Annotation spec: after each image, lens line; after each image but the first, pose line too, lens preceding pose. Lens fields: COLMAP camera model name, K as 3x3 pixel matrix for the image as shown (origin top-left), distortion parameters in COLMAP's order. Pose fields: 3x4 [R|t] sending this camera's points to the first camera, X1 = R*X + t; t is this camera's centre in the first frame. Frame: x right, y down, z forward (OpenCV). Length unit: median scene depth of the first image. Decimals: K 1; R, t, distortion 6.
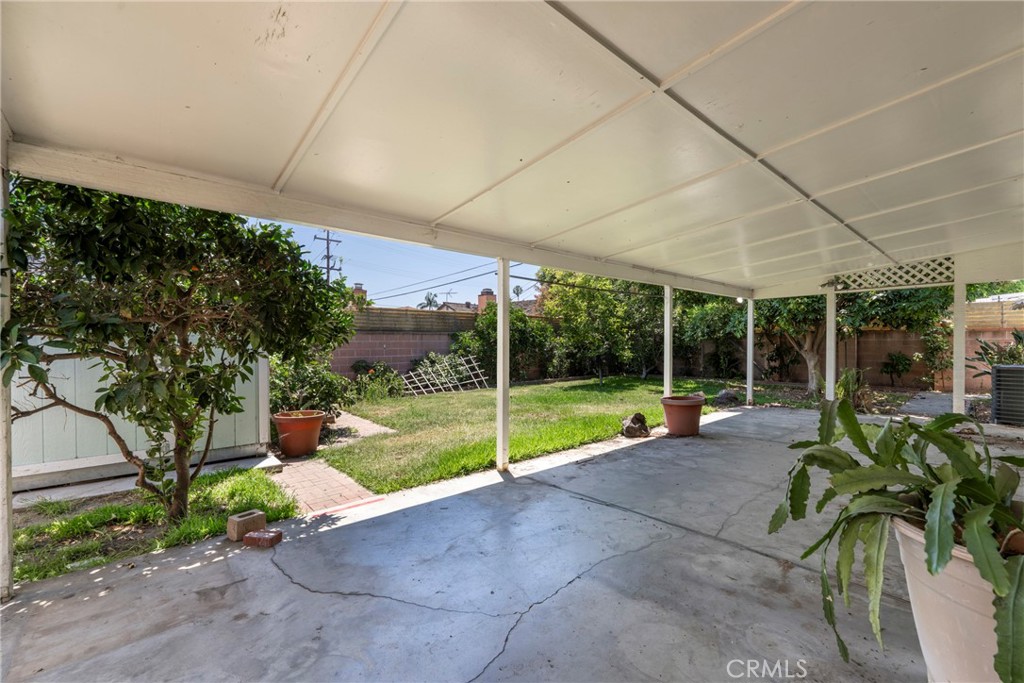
lens RADIAL K [[462.9, 0, 515.5], [0, 462.9, 343.3], [0, 0, 1]] dist [-0.001192, 0.001176]
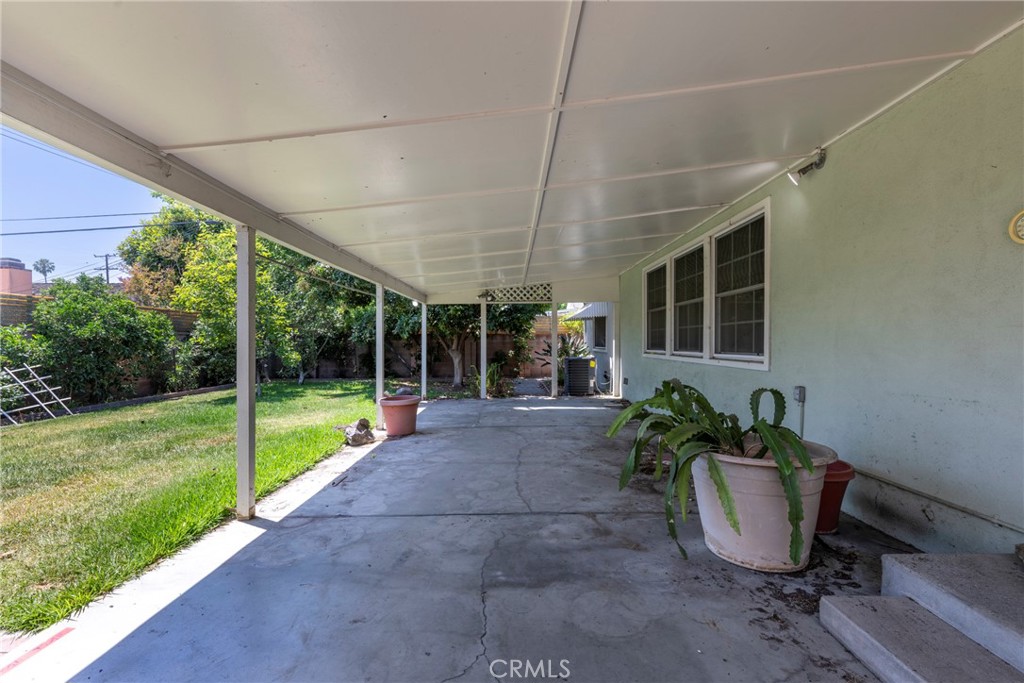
lens RADIAL K [[462.9, 0, 514.5], [0, 462.9, 342.4], [0, 0, 1]] dist [-0.001192, 0.001176]
pose [[0.629213, 0.000612, 0.777233, -0.259908], [0.004565, 0.999980, -0.004483, 0.003162], [-0.777219, 0.006368, 0.629197, 0.171610]]
